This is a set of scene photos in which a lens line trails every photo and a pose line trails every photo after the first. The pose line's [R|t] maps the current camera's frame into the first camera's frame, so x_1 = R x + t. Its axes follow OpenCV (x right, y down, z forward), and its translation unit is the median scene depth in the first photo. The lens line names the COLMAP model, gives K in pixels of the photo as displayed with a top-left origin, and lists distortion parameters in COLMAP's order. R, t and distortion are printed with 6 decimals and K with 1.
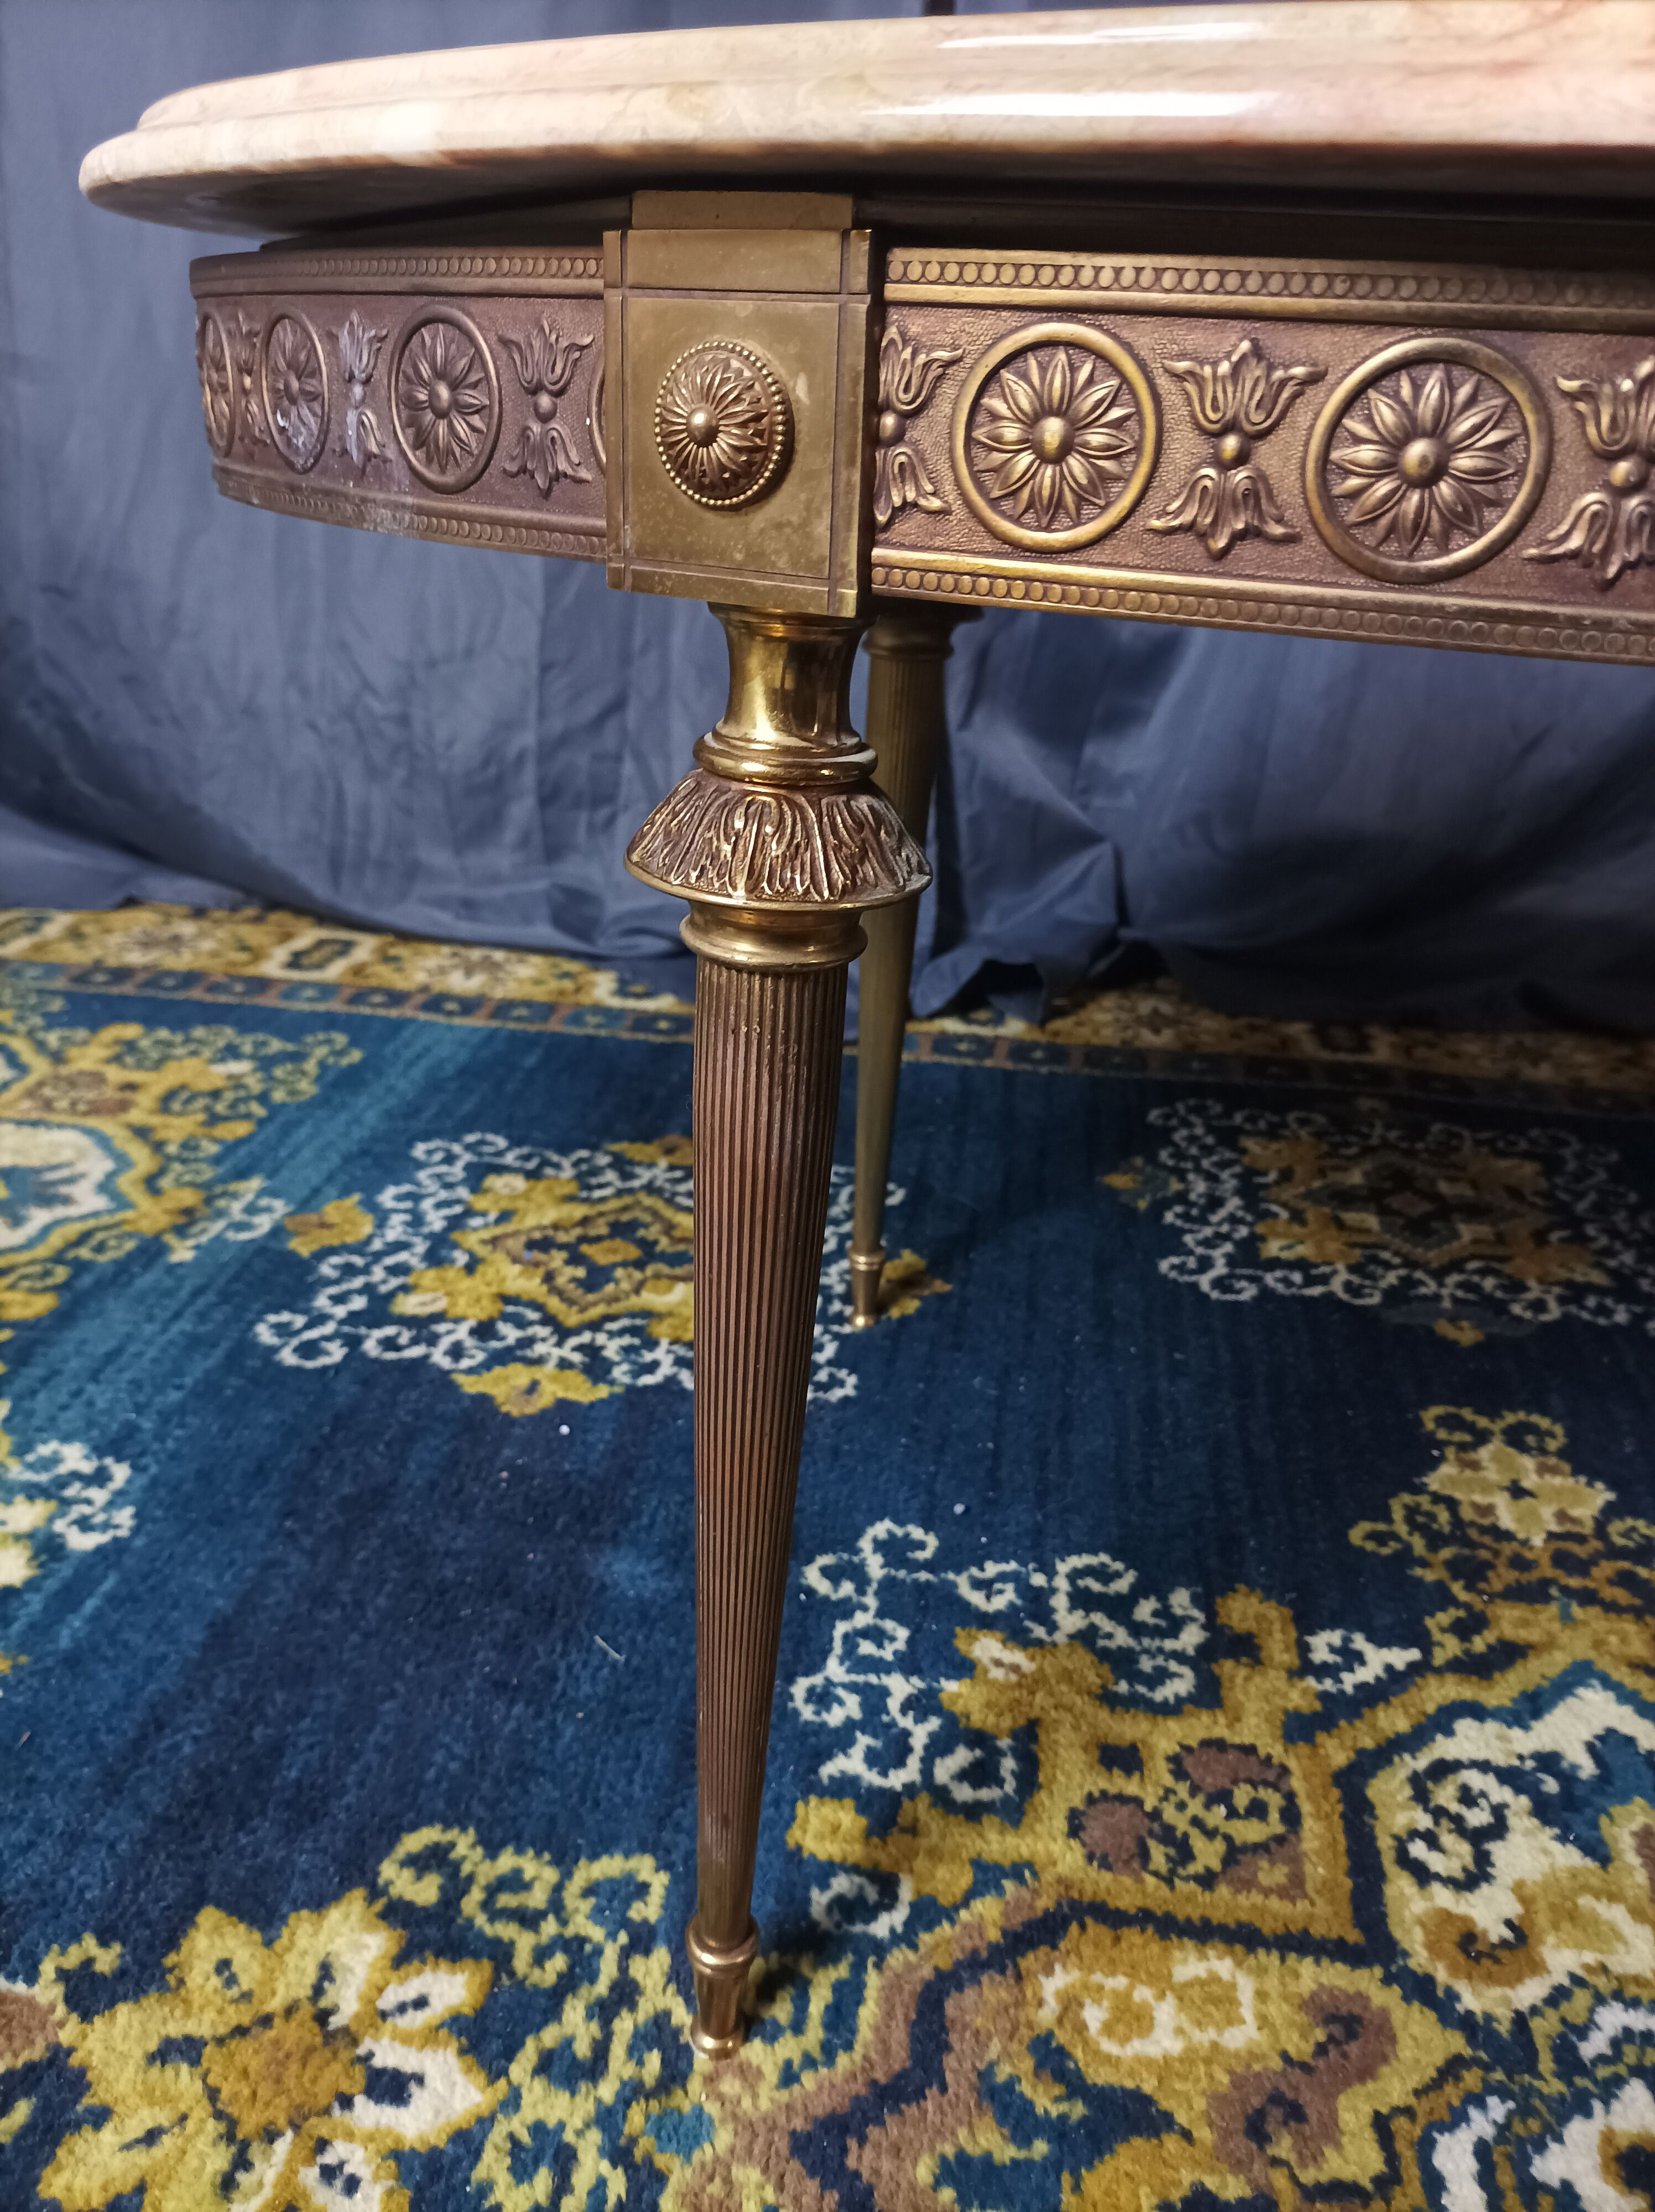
lens RADIAL K [[1705.5, 0, 824.1], [0, 1705.5, 1081.9], [0, 0, 1]] dist [0.019190, -0.023743]
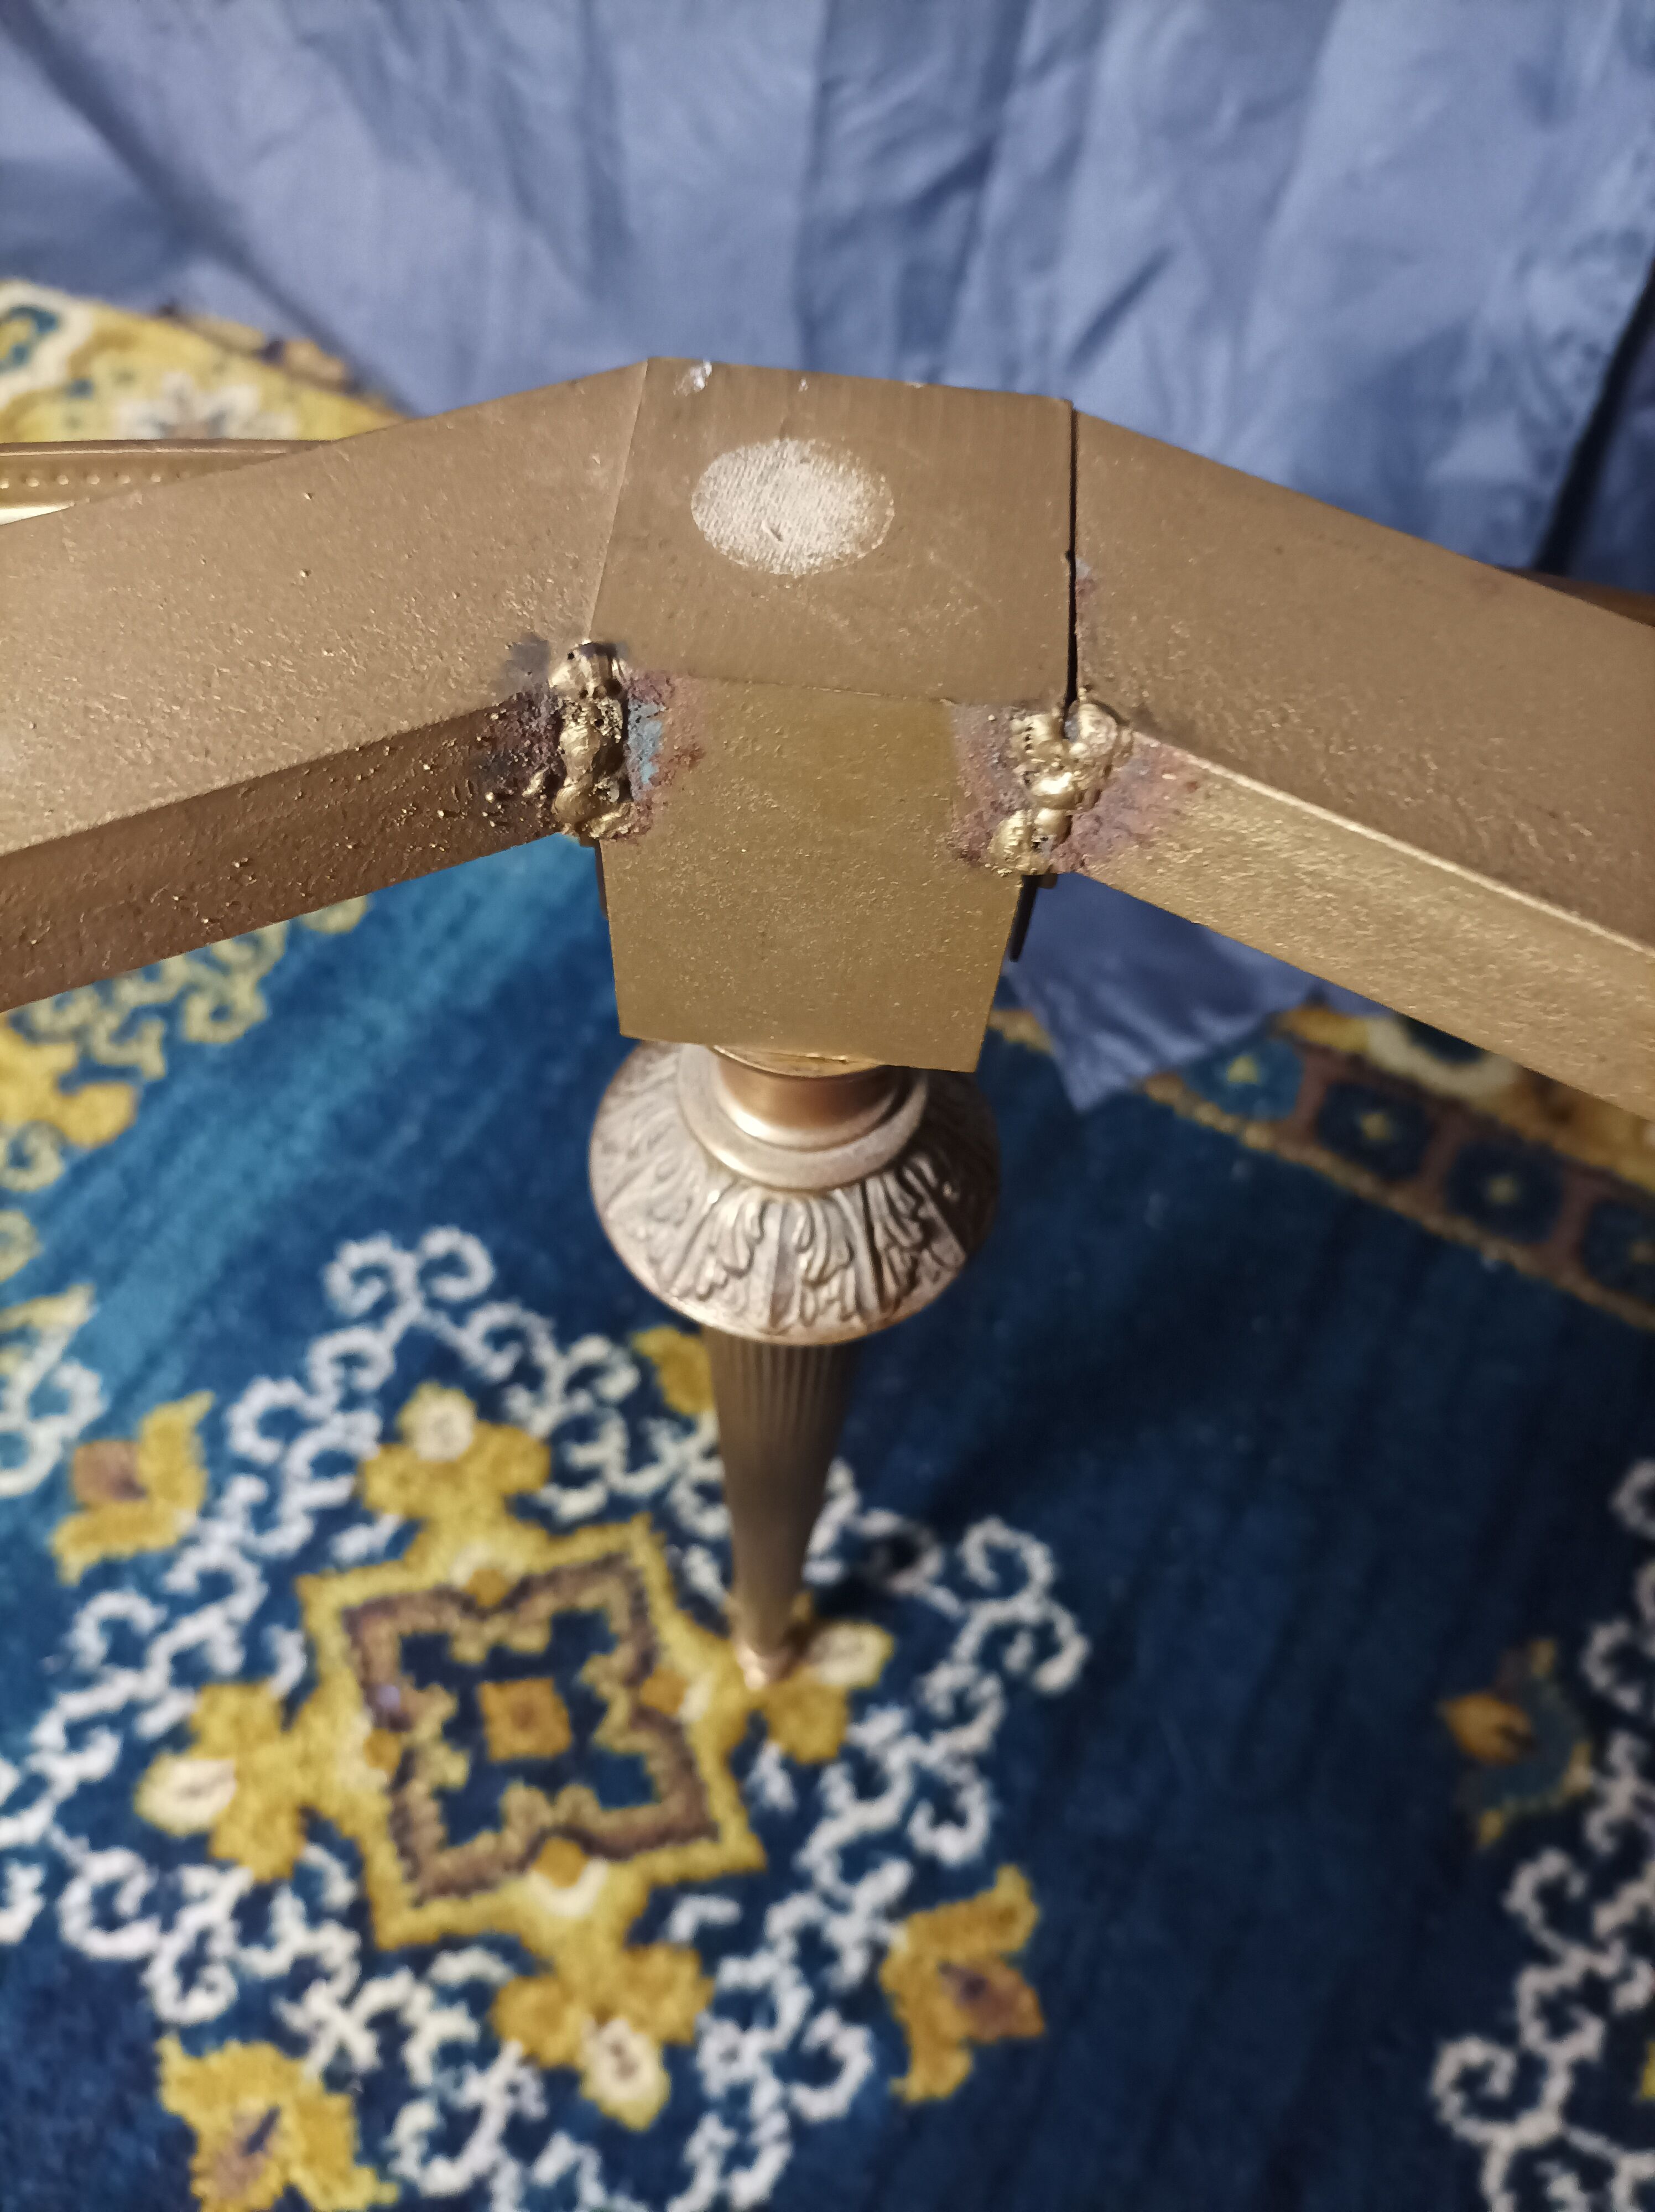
lens RADIAL K [[1705.5, 0, 797.7], [0, 1705.5, 1101.7], [0, 0, 1]] dist [0.019190, -0.023743]
pose [[0.935380, 0.308259, -0.173319, 0.002815], [-0.141705, 0.775739, 0.614938, -0.586600], [0.324011, -0.550641, 0.769293, 0.891447]]
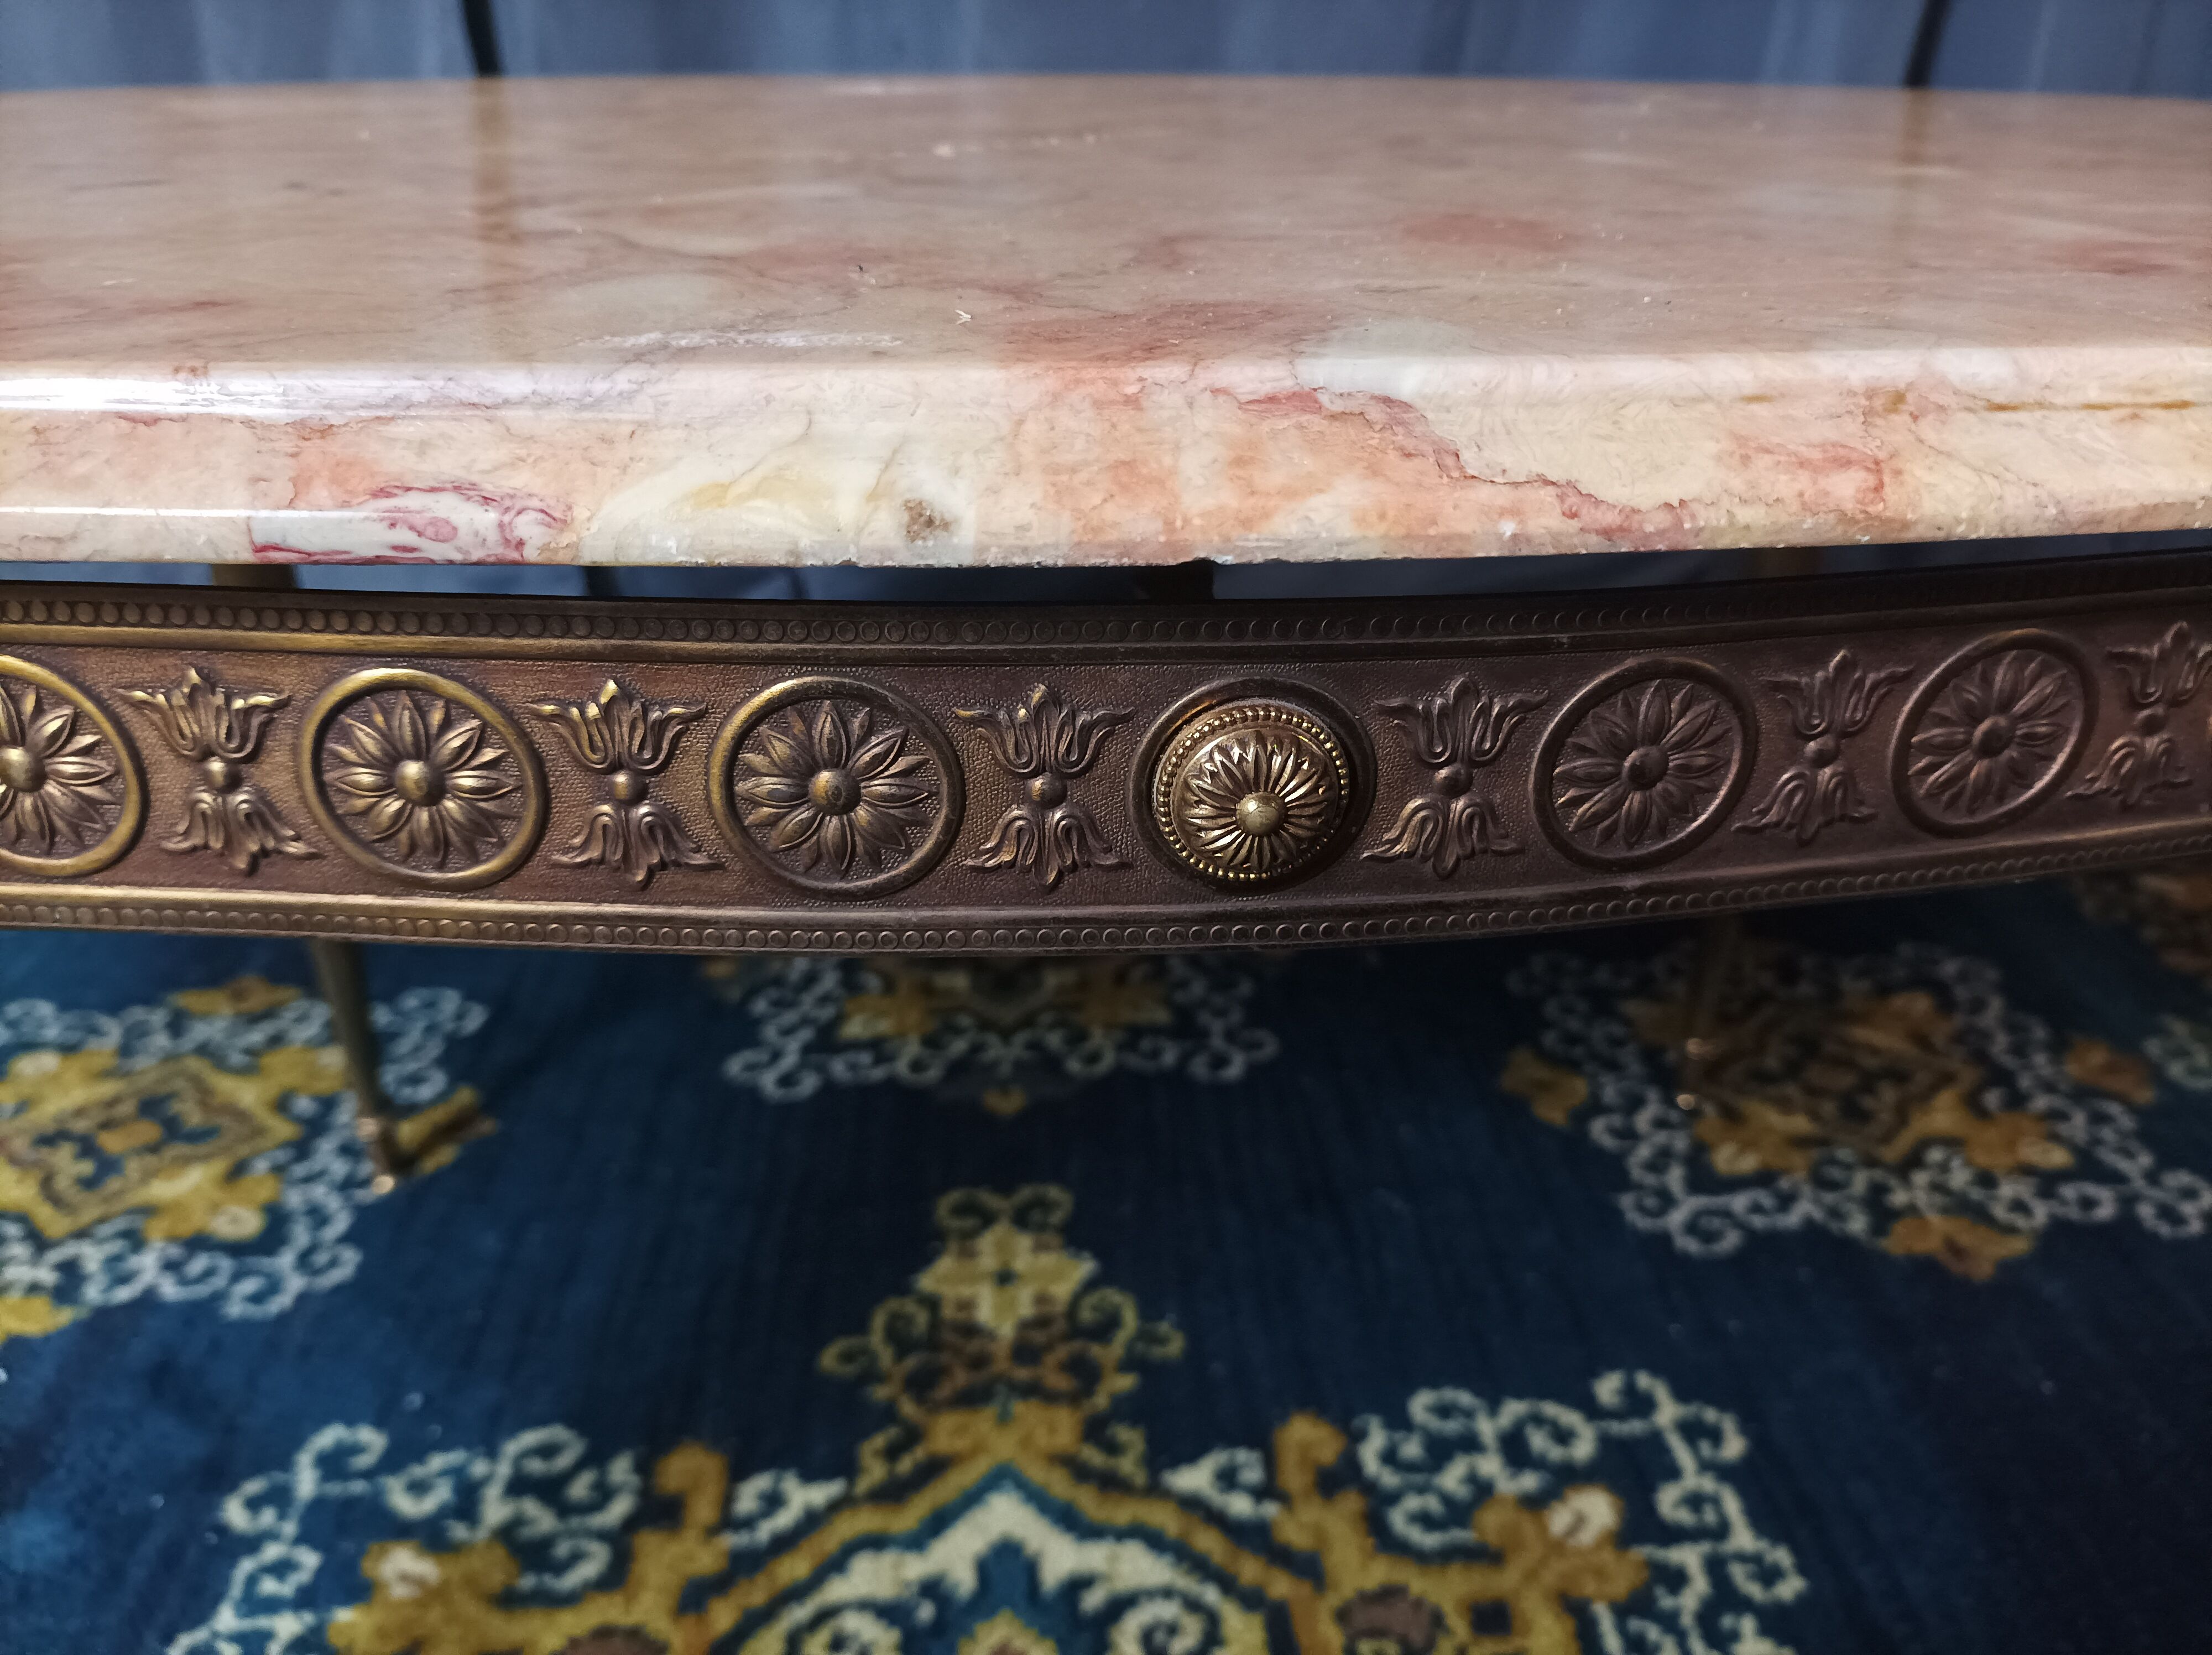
lens RADIAL K [[1705.5, 0, 1116.3], [0, 1705.5, 827.7], [0, 0, 1]] dist [0.019190, -0.023743]
pose [[0.980571, -0.118953, 0.155986, 0.366579], [0.107060, 0.990818, 0.082575, -0.116030], [-0.164376, -0.064270, 0.984302, -0.013062]]
